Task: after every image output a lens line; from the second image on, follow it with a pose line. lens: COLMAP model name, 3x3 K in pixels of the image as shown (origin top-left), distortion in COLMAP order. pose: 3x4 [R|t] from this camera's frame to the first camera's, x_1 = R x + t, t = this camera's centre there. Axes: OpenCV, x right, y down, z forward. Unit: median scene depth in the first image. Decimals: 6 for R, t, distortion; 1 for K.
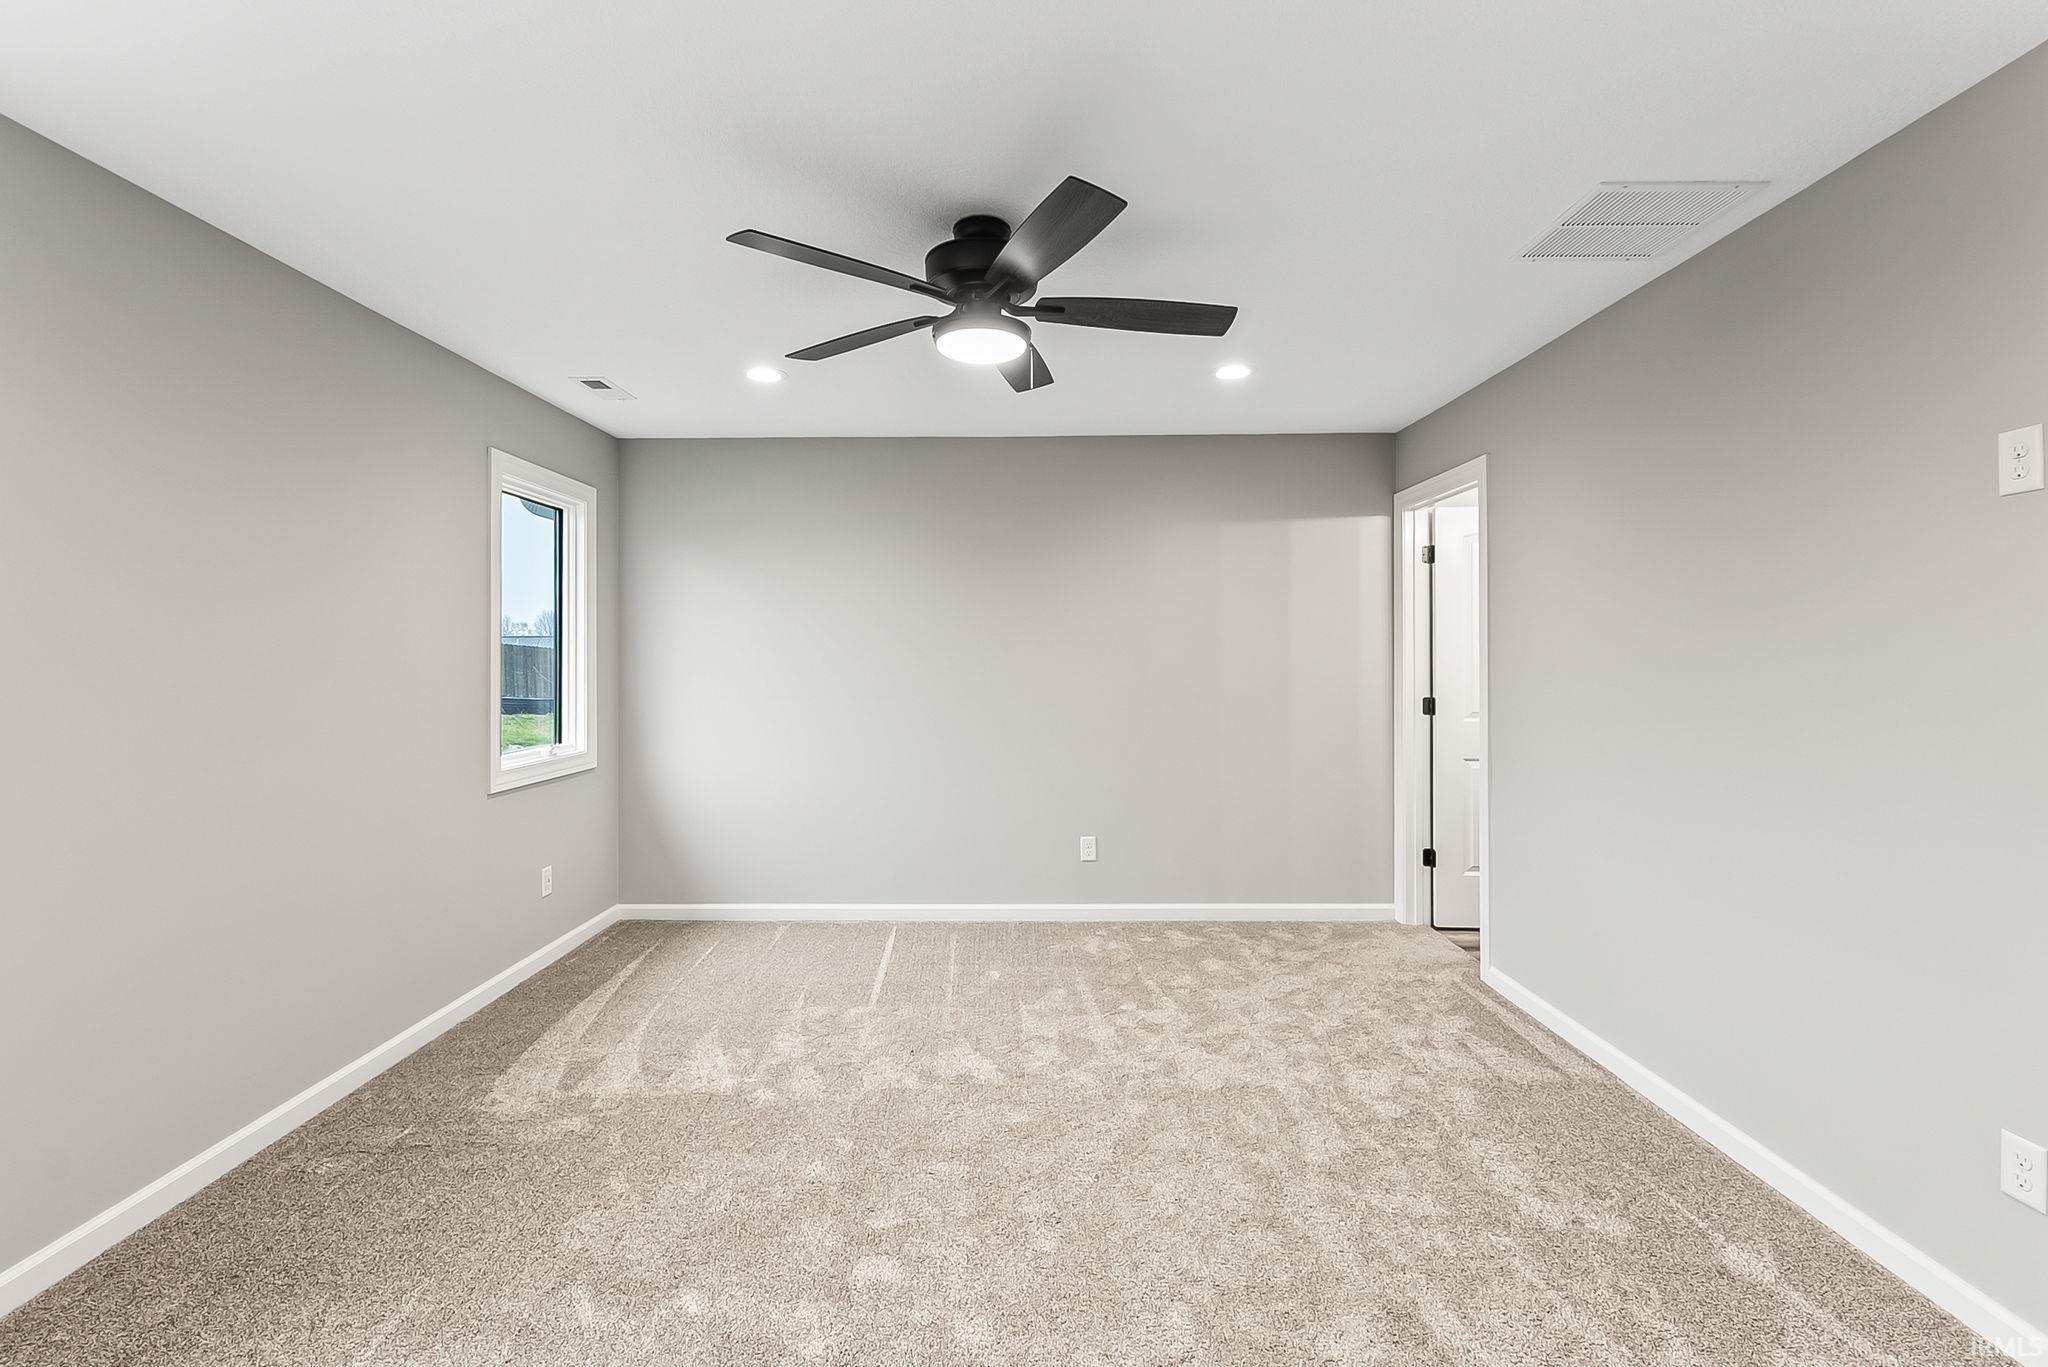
lens RADIAL K [[872.0, 0, 1033.4], [0, 872.0, 670.8], [0, 0, 1]] dist [-0.001625, -0.000487]
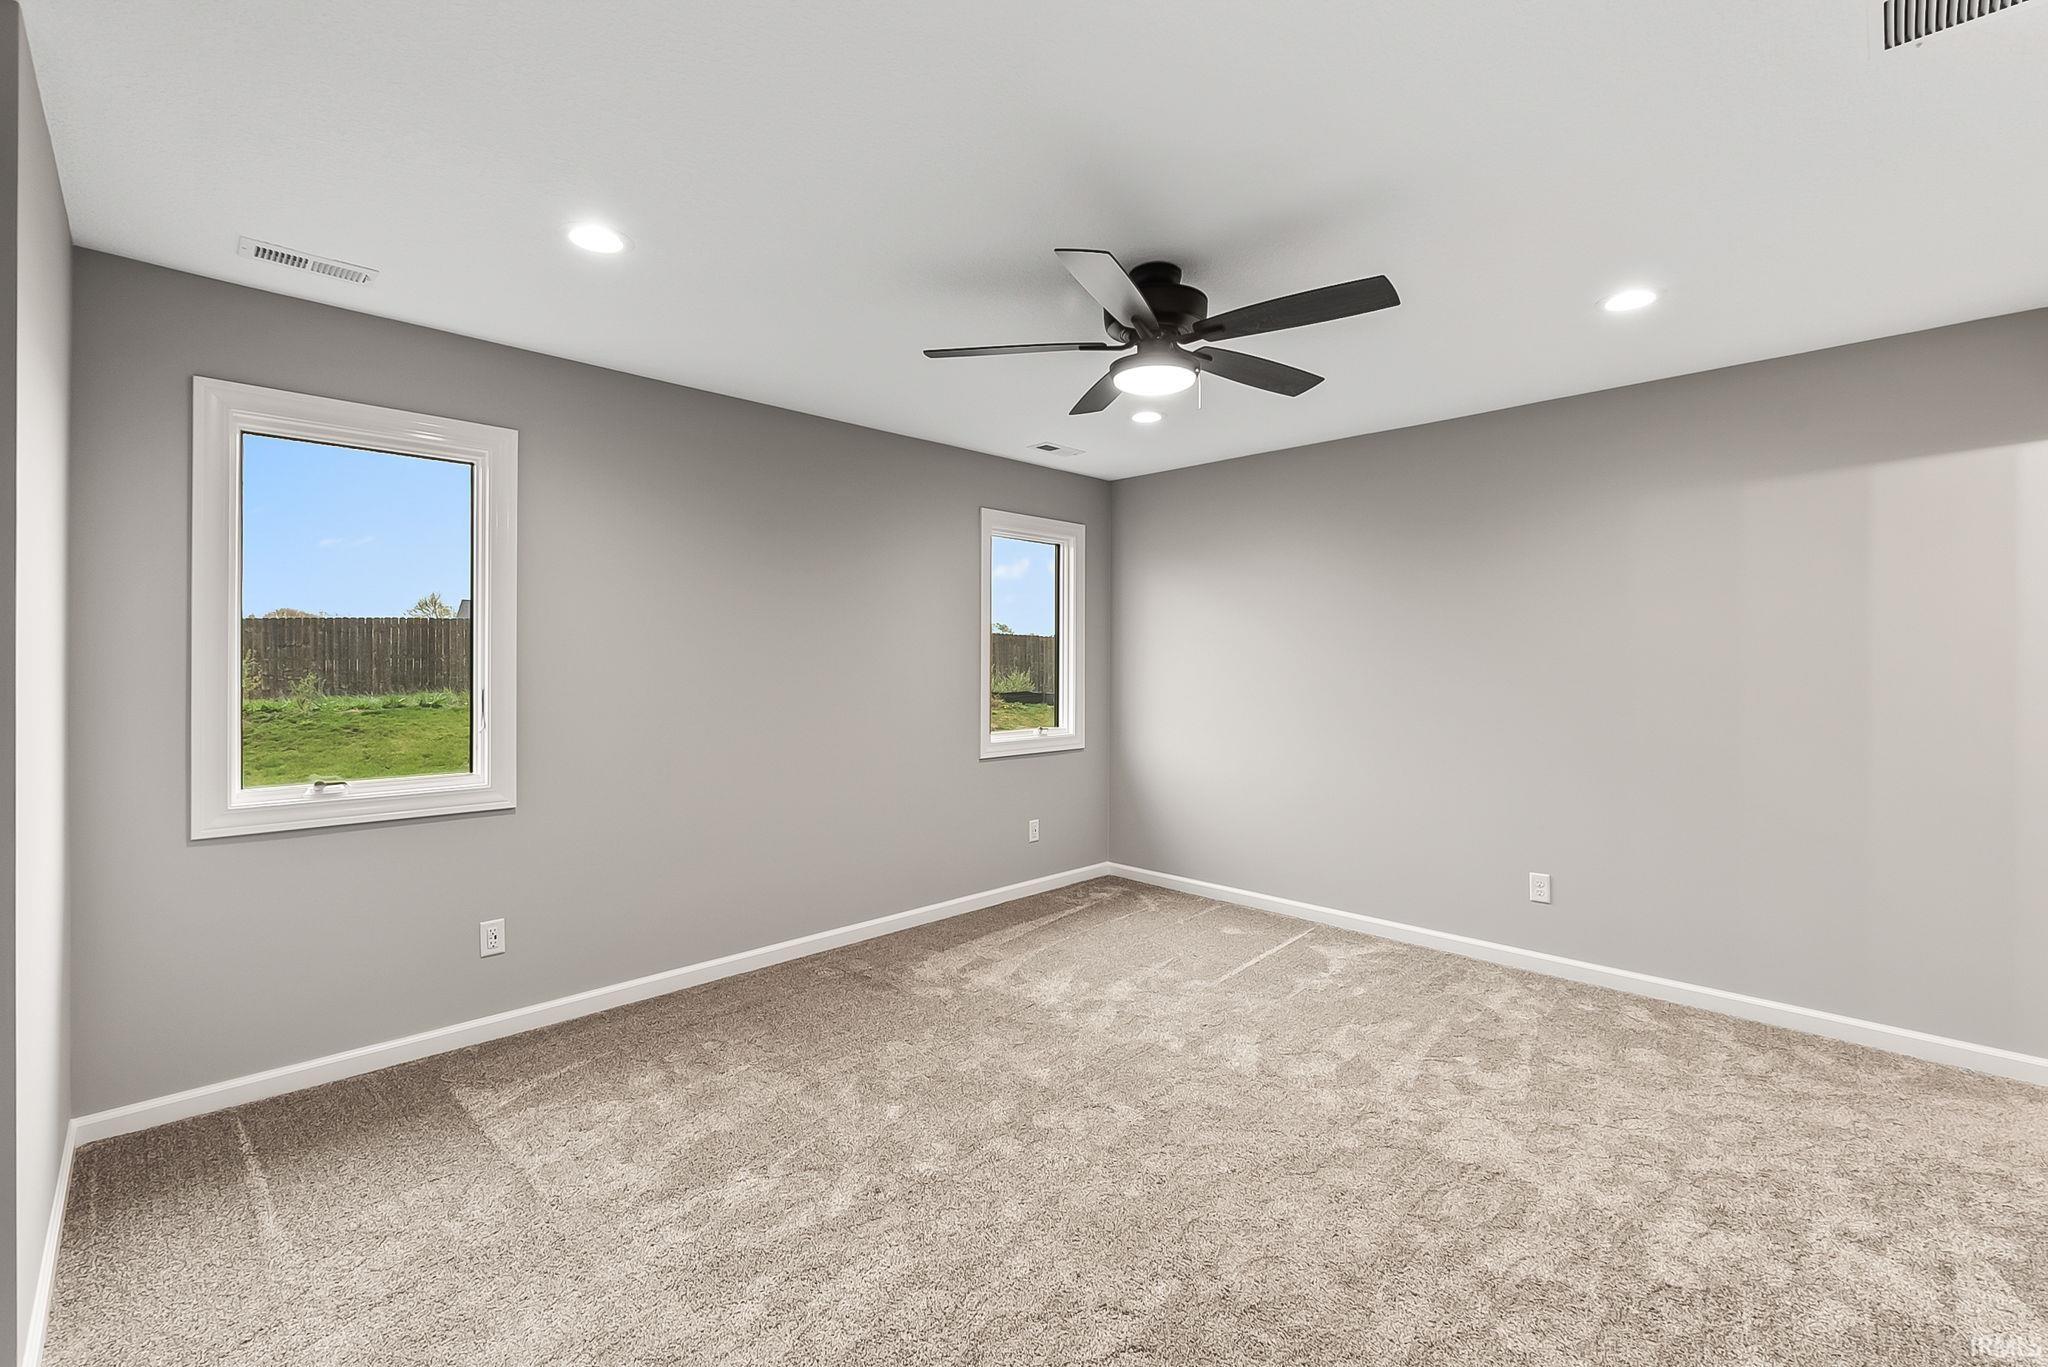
lens RADIAL K [[872.0, 0, 1033.4], [0, 872.0, 670.8], [0, 0, 1]] dist [-0.001625, -0.000487]
pose [[0.715658, 0.010427, -0.698373, 0.406058], [-0.011664, 0.999928, 0.002977, -0.003294], [0.698354, 0.006016, 0.715728, 0.067632]]
